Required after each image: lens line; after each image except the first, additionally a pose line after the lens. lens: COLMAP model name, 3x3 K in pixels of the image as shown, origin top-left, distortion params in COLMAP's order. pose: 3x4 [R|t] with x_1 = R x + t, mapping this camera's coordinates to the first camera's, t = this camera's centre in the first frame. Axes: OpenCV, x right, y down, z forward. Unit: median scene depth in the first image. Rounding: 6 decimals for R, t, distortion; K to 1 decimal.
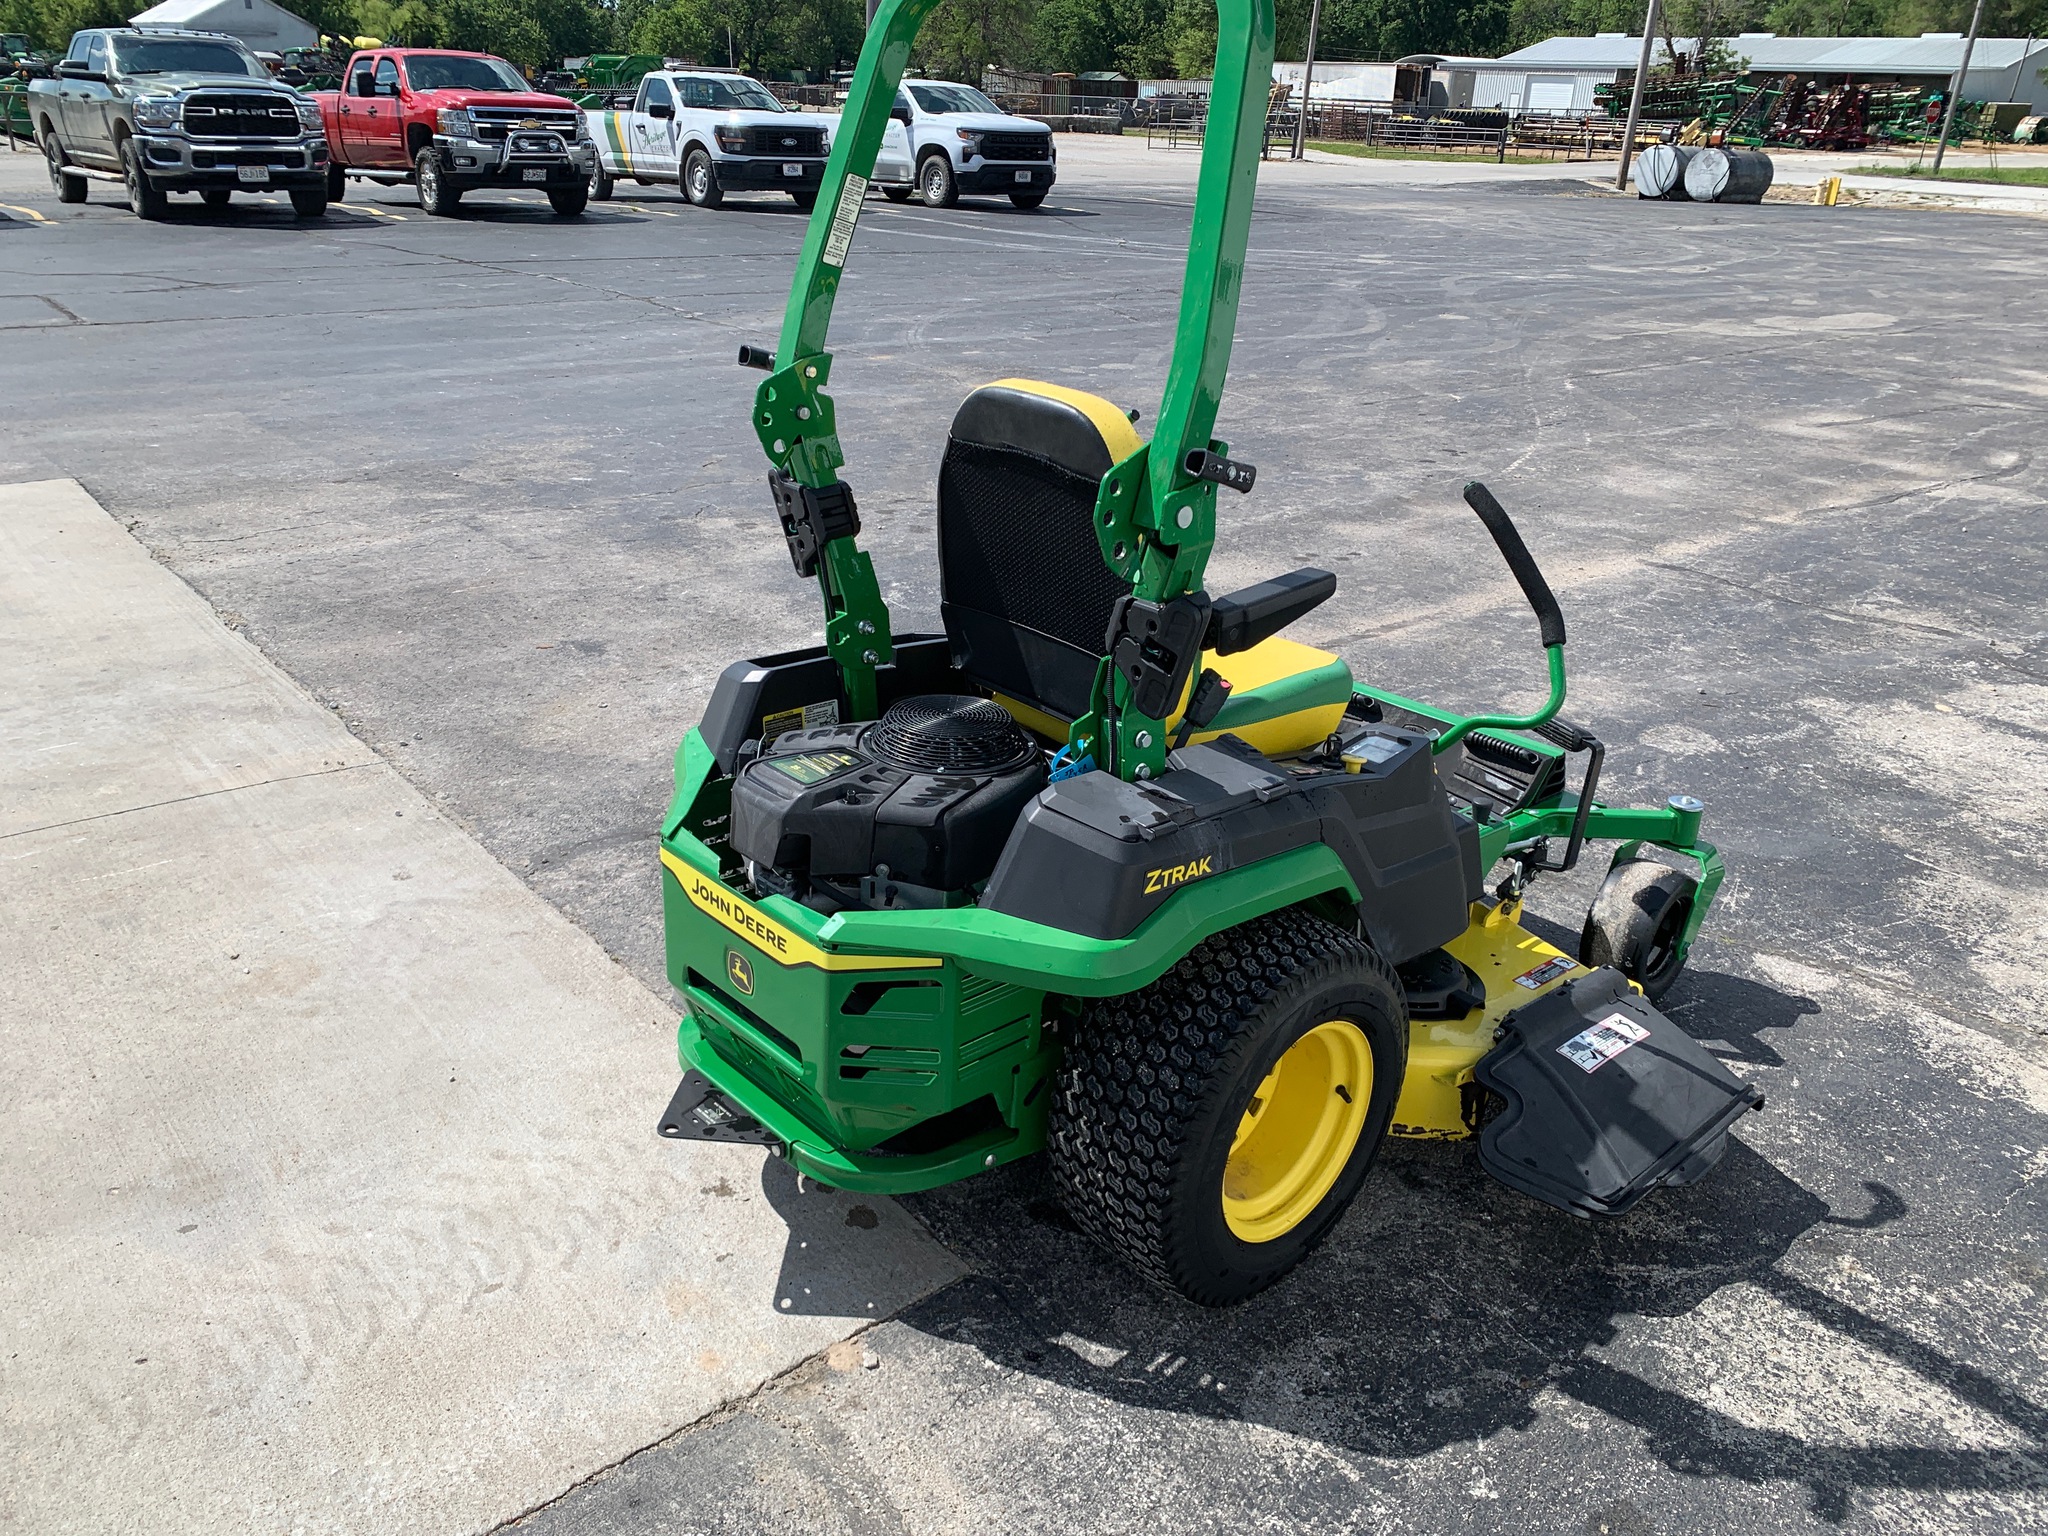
lens RADIAL K [[1553.1, 0, 1015.9], [0, 1553.1, 790.8], [0, 0, 1]] dist [0.012150, -0.003577]
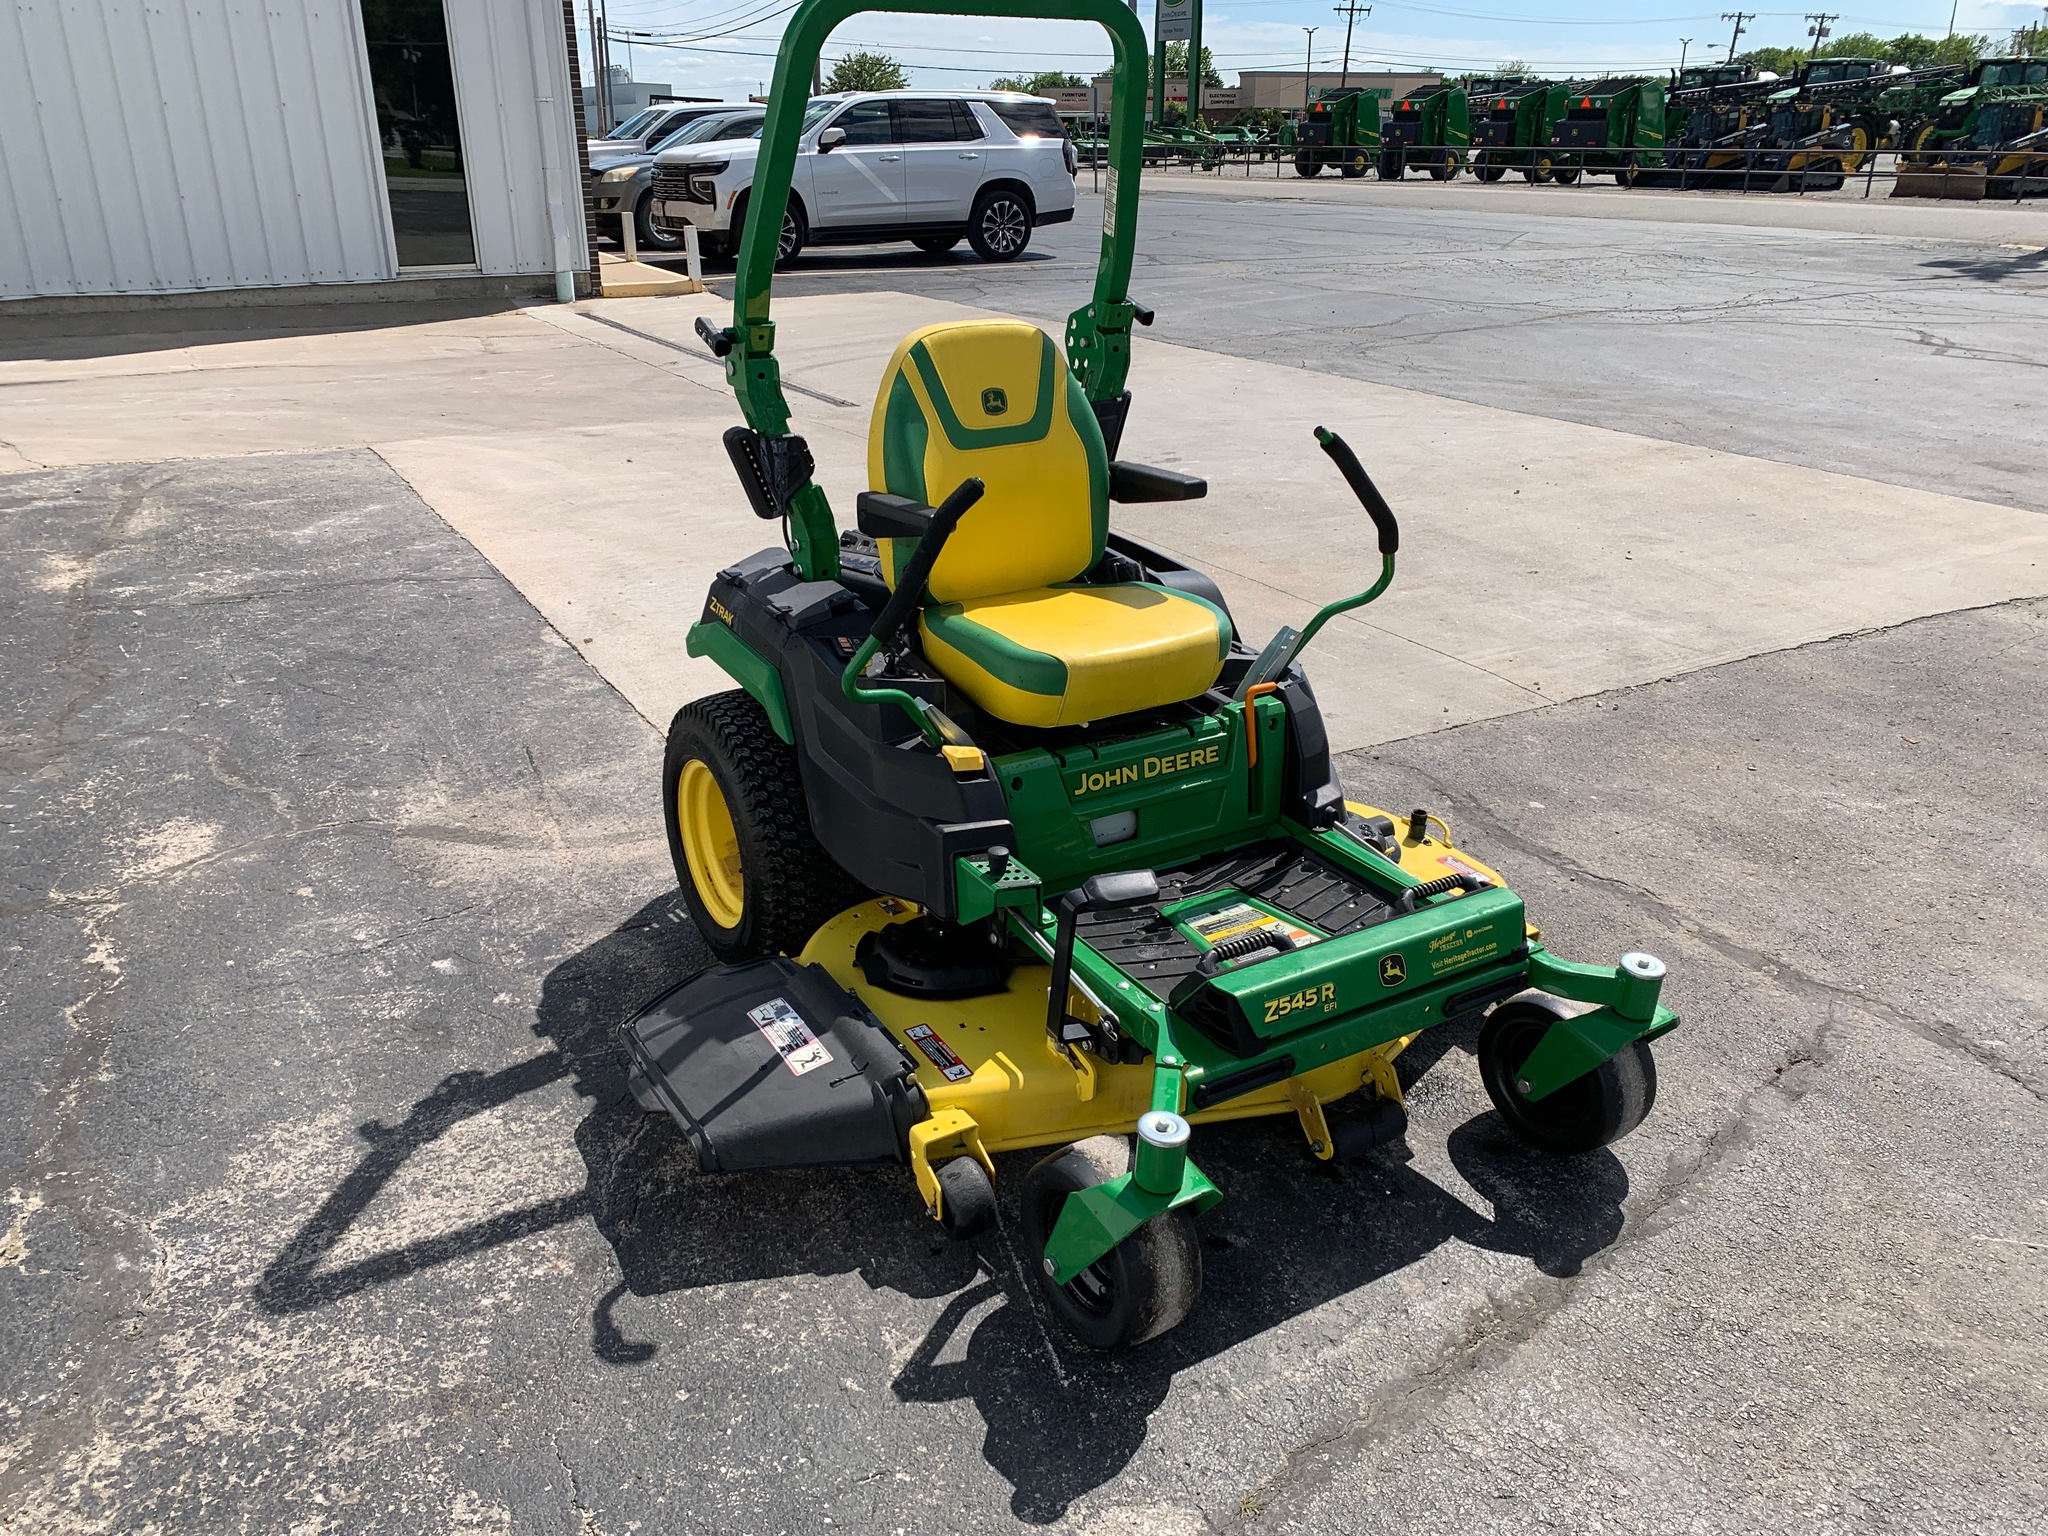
lens RADIAL K [[1570.1, 0, 1007.0], [0, 1570.1, 763.7], [0, 0, 1]] dist [0.017665, -0.008832]
pose [[-0.188415, 0.336810, -0.922529, 0.781549], [-0.405981, 0.828622, 0.385441, -0.271084], [0.894248, 0.447152, -0.019387, 0.689263]]
